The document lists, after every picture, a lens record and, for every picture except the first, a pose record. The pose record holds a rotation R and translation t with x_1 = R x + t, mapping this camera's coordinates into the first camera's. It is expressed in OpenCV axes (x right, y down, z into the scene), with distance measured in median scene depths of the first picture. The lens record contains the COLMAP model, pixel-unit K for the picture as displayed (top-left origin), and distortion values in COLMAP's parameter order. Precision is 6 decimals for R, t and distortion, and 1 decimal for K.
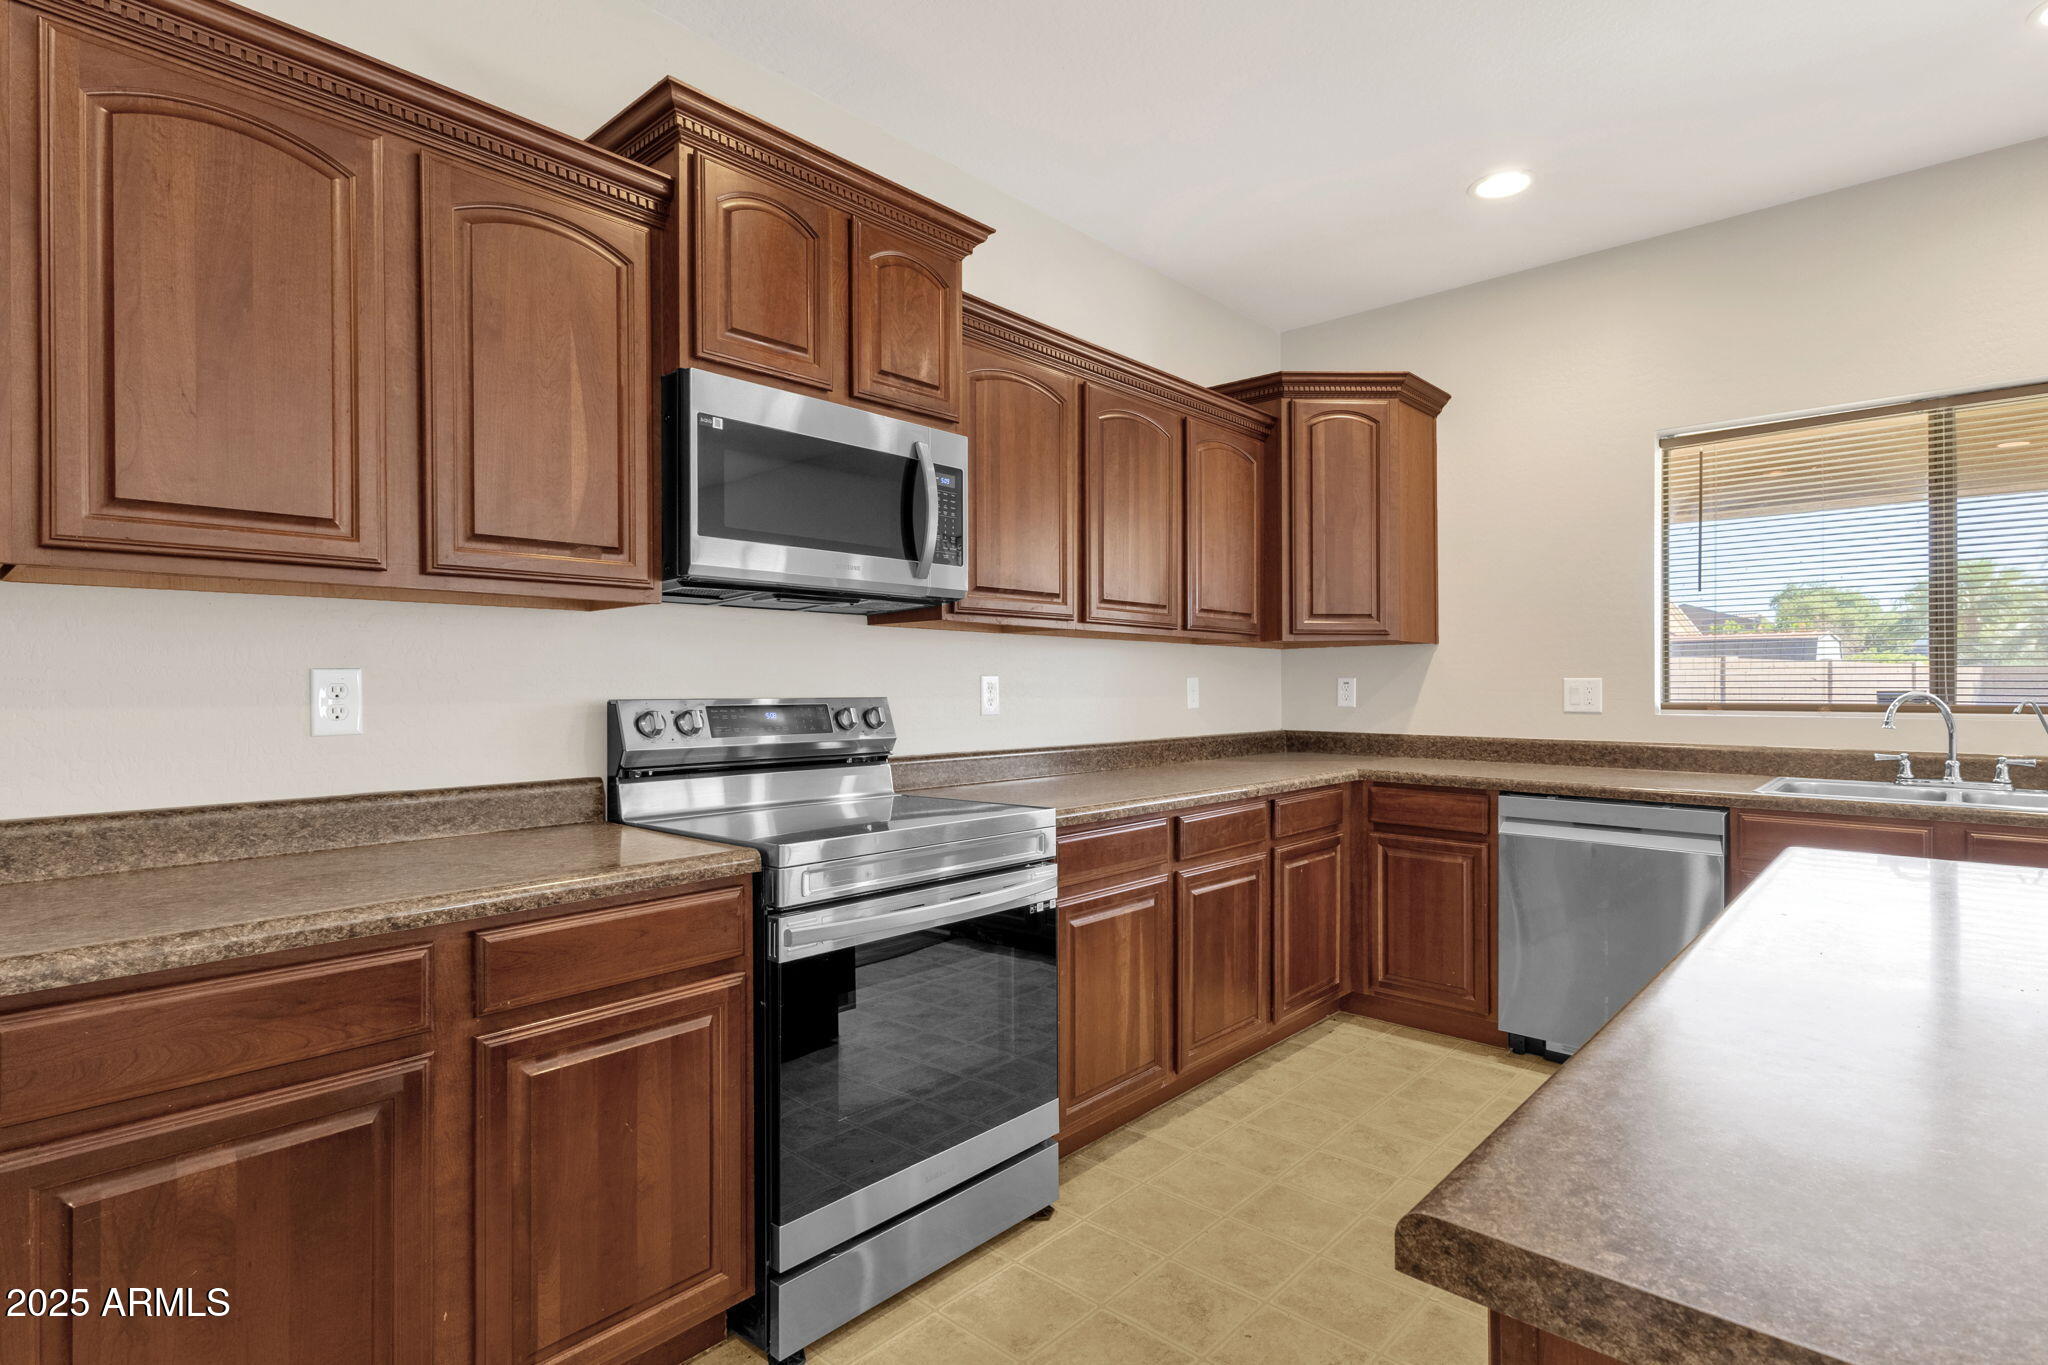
lens RADIAL K [[1021.0, 0, 1024.0], [0, 1021.0, 682.5], [0, 0, 1]] dist [0.008586, -0.000245]
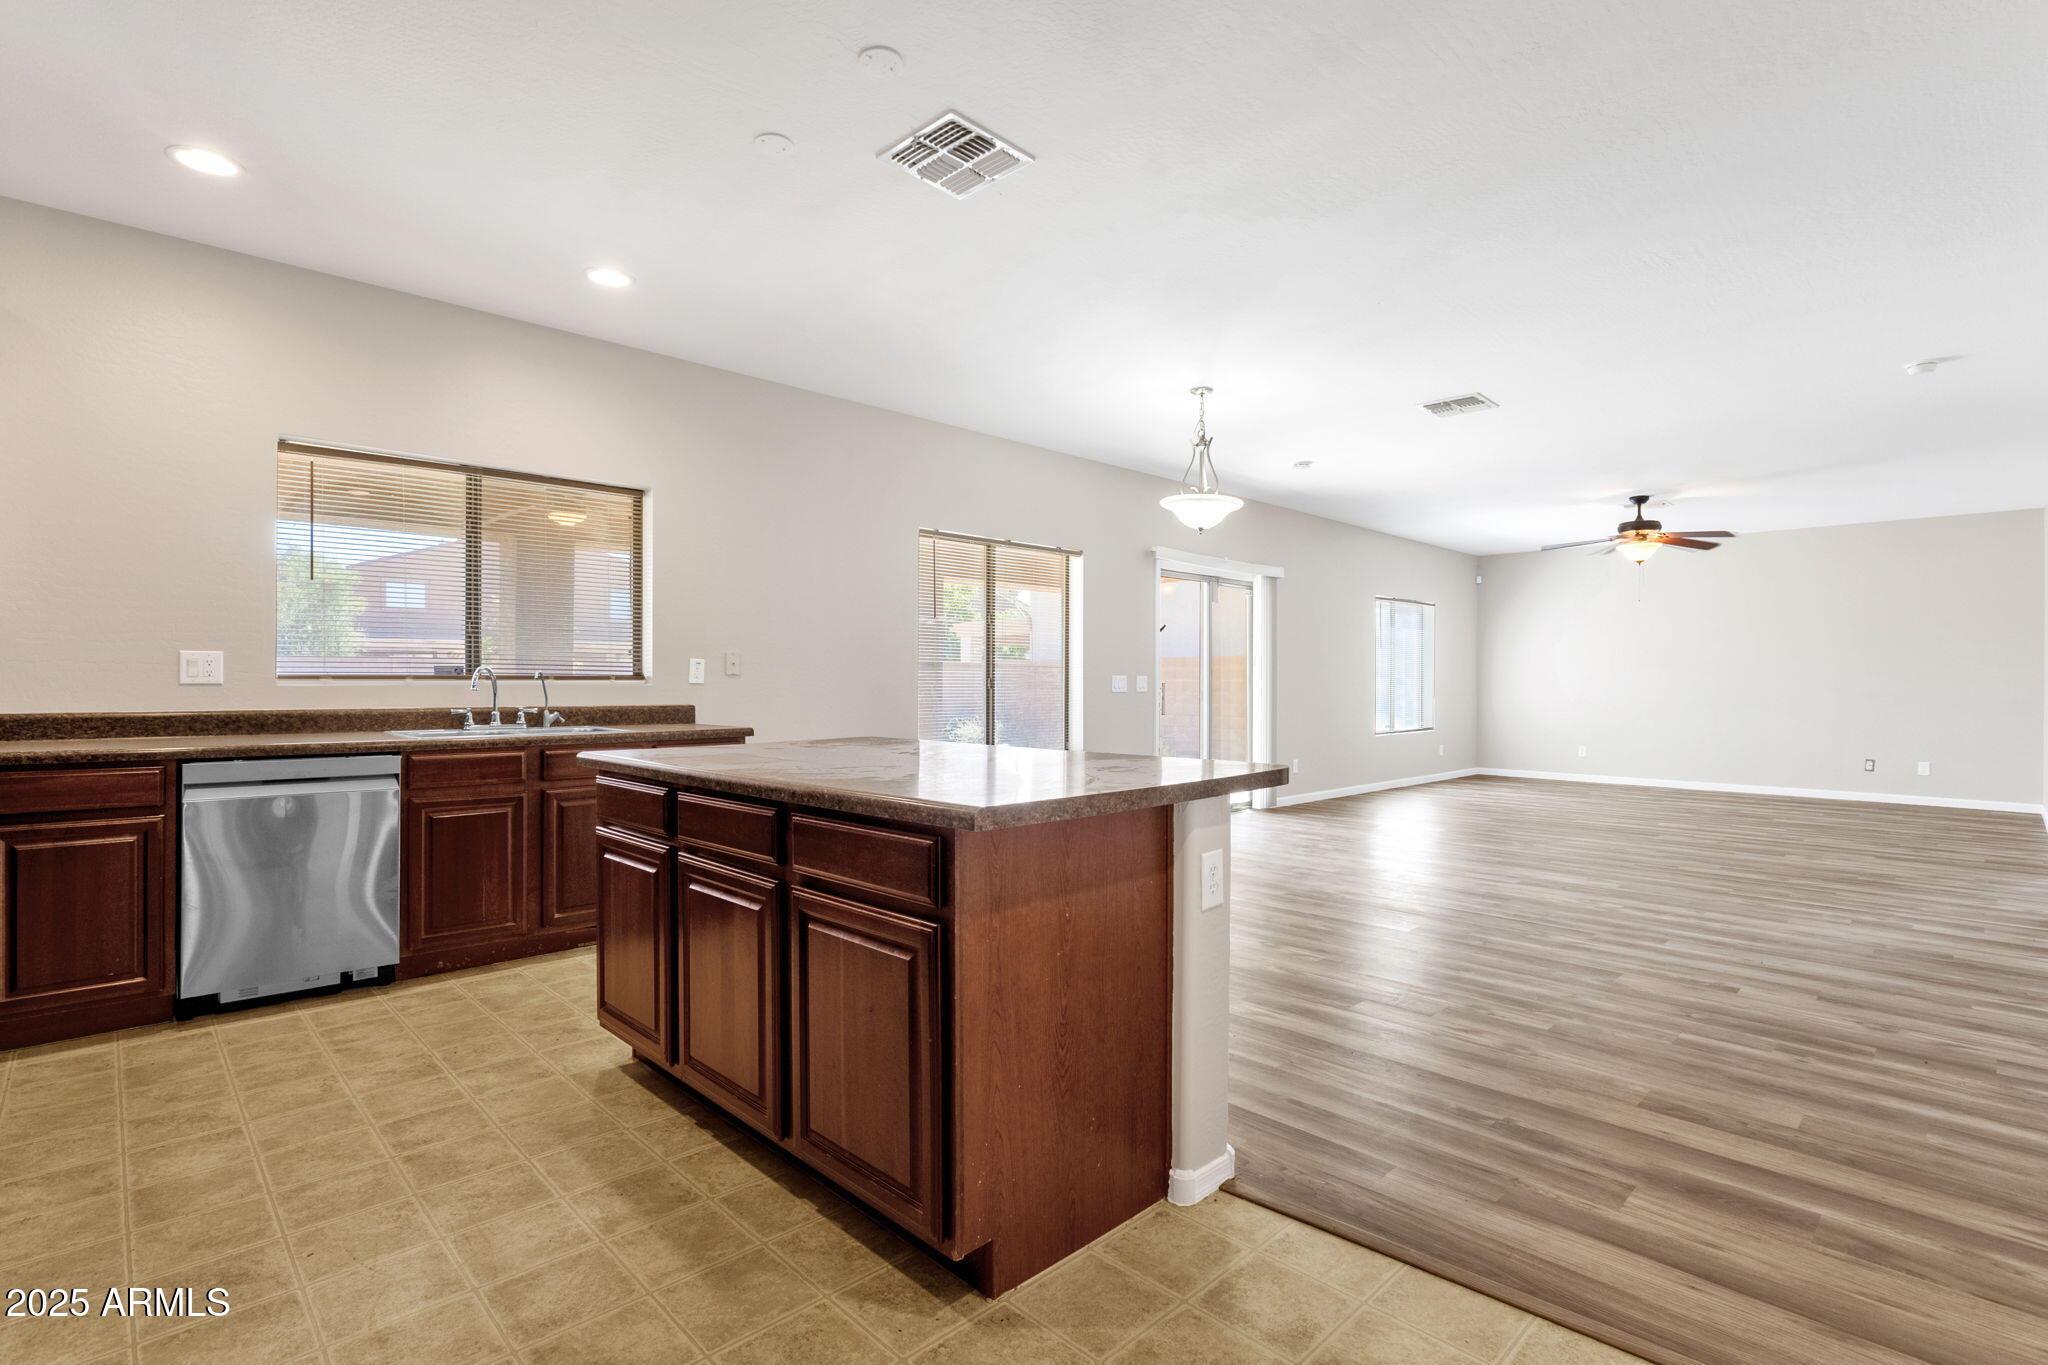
lens RADIAL K [[962.0, 0, 1027.1], [0, 962.0, 683.6], [0, 0, 1]] dist [-0.009690, -0.000366]
pose [[0.061898, 0.000317, 0.998082, -0.583084], [-0.004582, 0.999989, -0.000033, 0.039935], [-0.998072, -0.004572, 0.061899, 0.170778]]
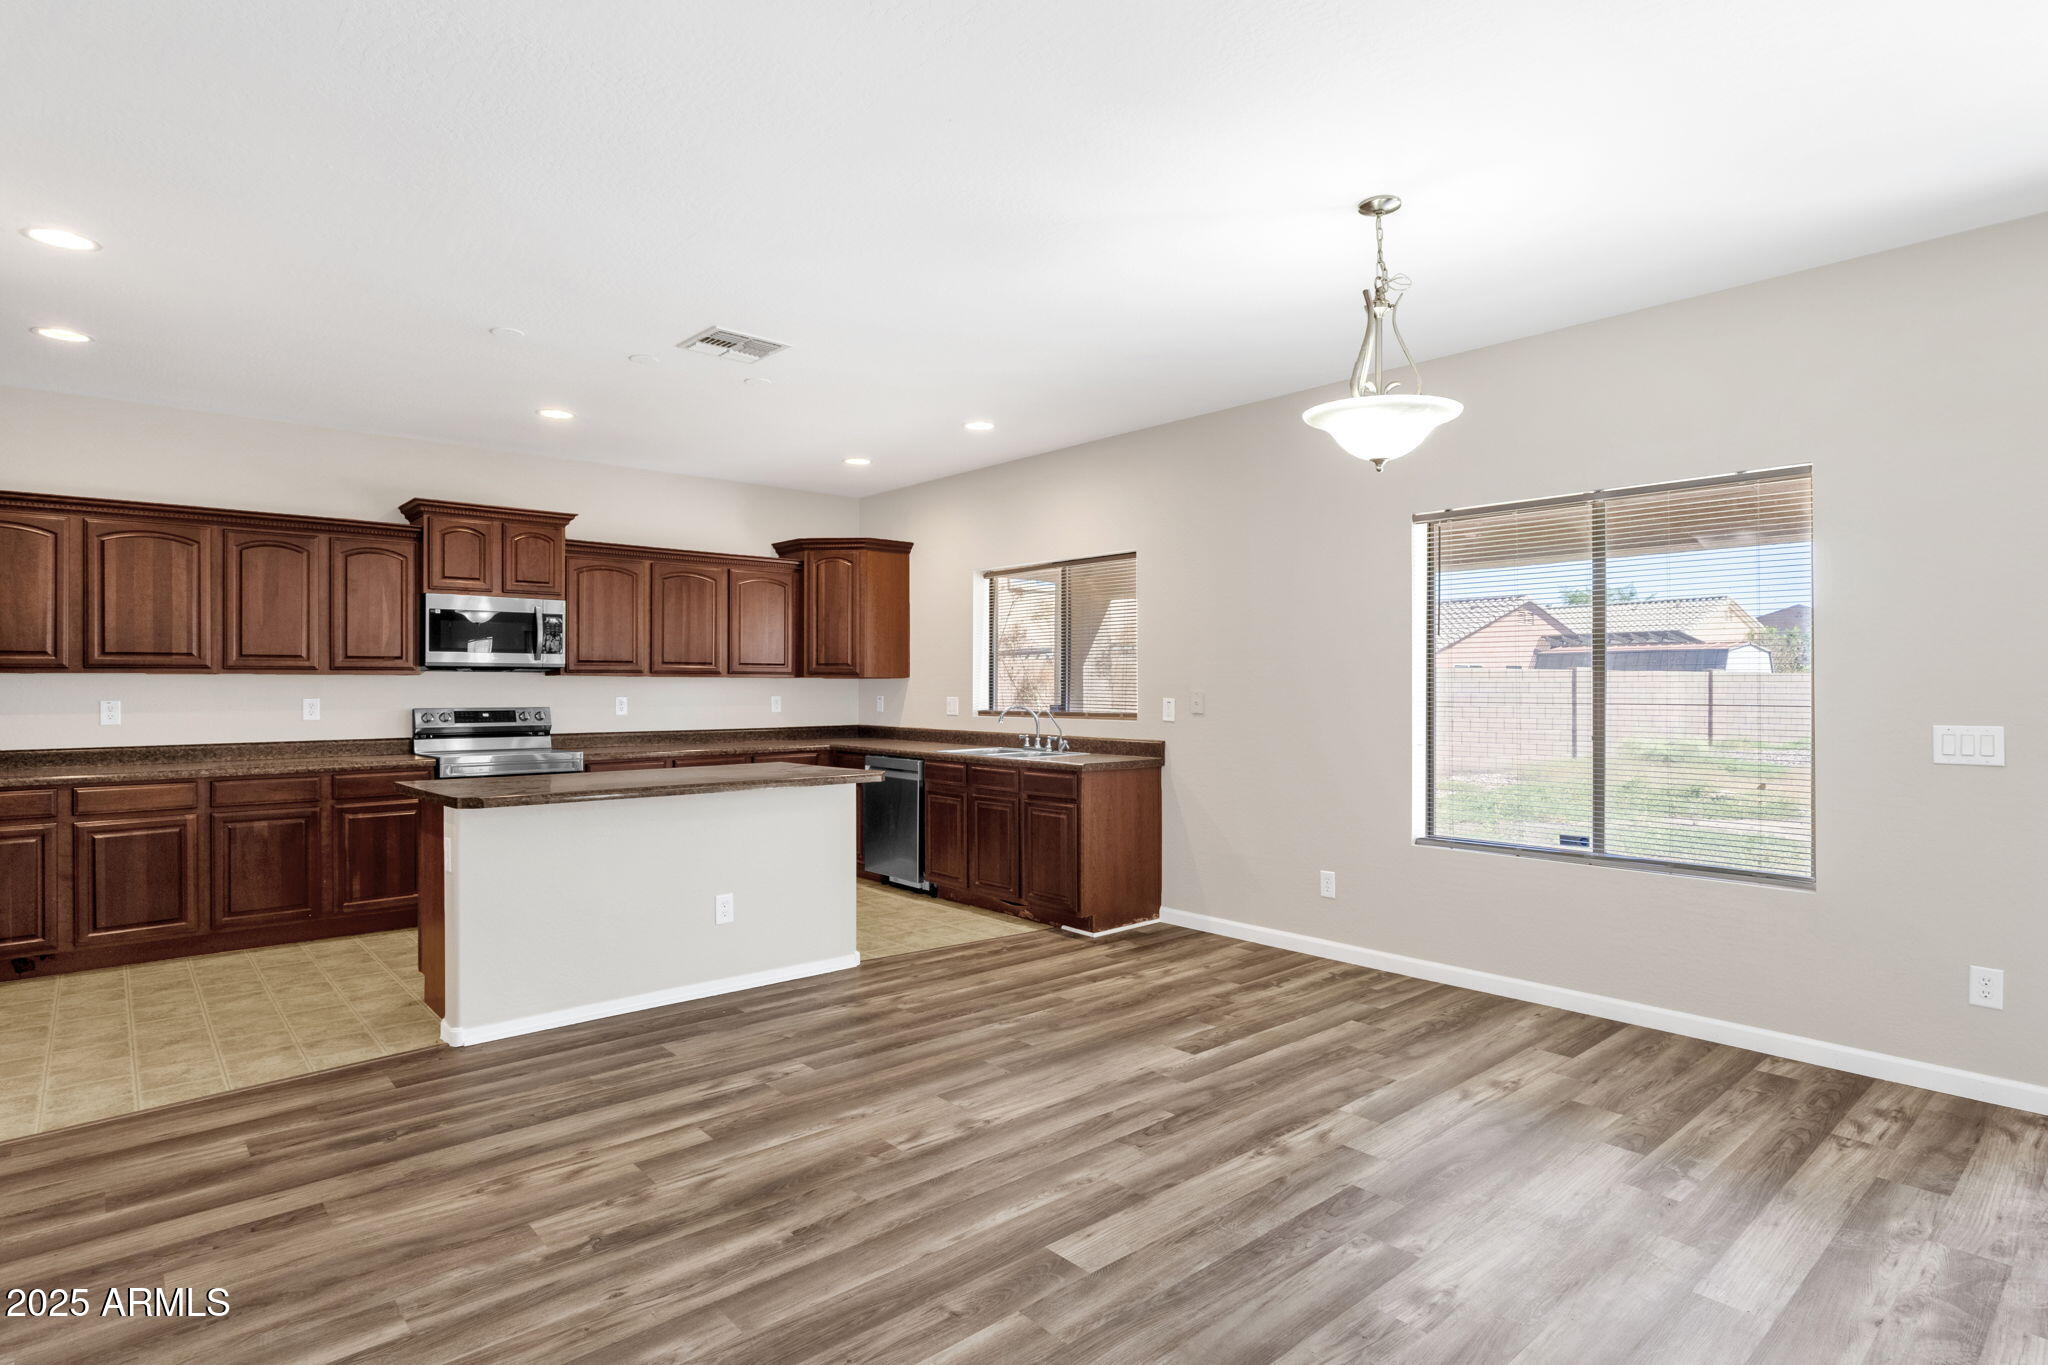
lens RADIAL K [[1062.6, 0, 1024.0], [0, 1062.6, 682.5], [0, 0, 1]] dist [-0.005251, 0.000450]
pose [[0.993738, 0.000139, -0.111732, 1.436658], [-0.000444, 0.999996, -0.002704, -0.042920], [0.111731, 0.002737, 0.993735, -1.519848]]
